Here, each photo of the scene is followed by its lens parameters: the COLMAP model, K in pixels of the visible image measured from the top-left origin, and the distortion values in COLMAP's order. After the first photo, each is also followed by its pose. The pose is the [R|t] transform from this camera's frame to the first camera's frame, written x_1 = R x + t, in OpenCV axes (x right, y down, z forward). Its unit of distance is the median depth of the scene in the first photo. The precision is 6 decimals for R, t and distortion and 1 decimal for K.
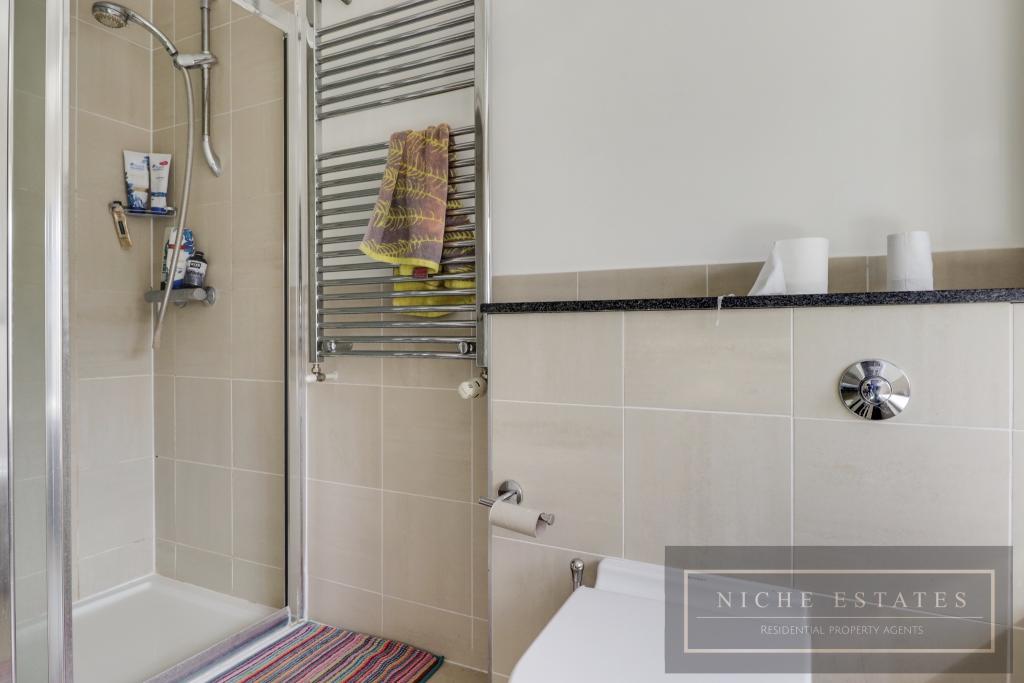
lens RADIAL K [[575.7, 0, 510.9], [0, 575.7, 331.5], [0, 0, 1]] dist [0.000249, 0.000273]
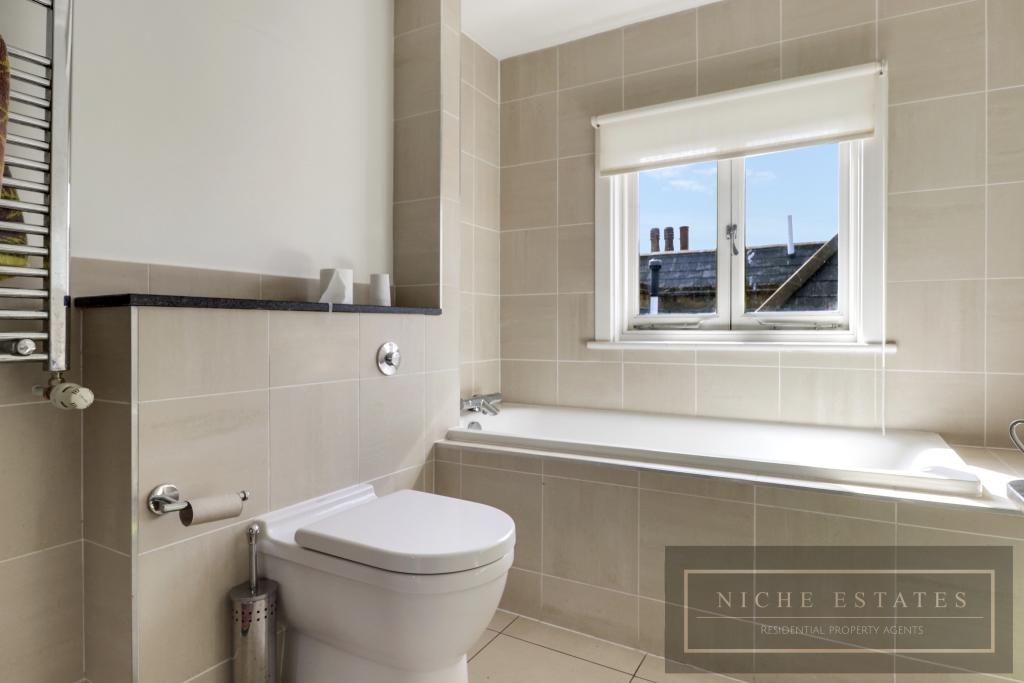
lens RADIAL K [[575.7, 0, 510.9], [0, 575.7, 331.5], [0, 0, 1]] dist [0.000249, 0.000273]
pose [[0.065144, -0.001131, 0.997875, -0.964831], [0.002322, 0.999997, 0.000982, 0.010707], [-0.997873, 0.002253, 0.065146, 0.401191]]
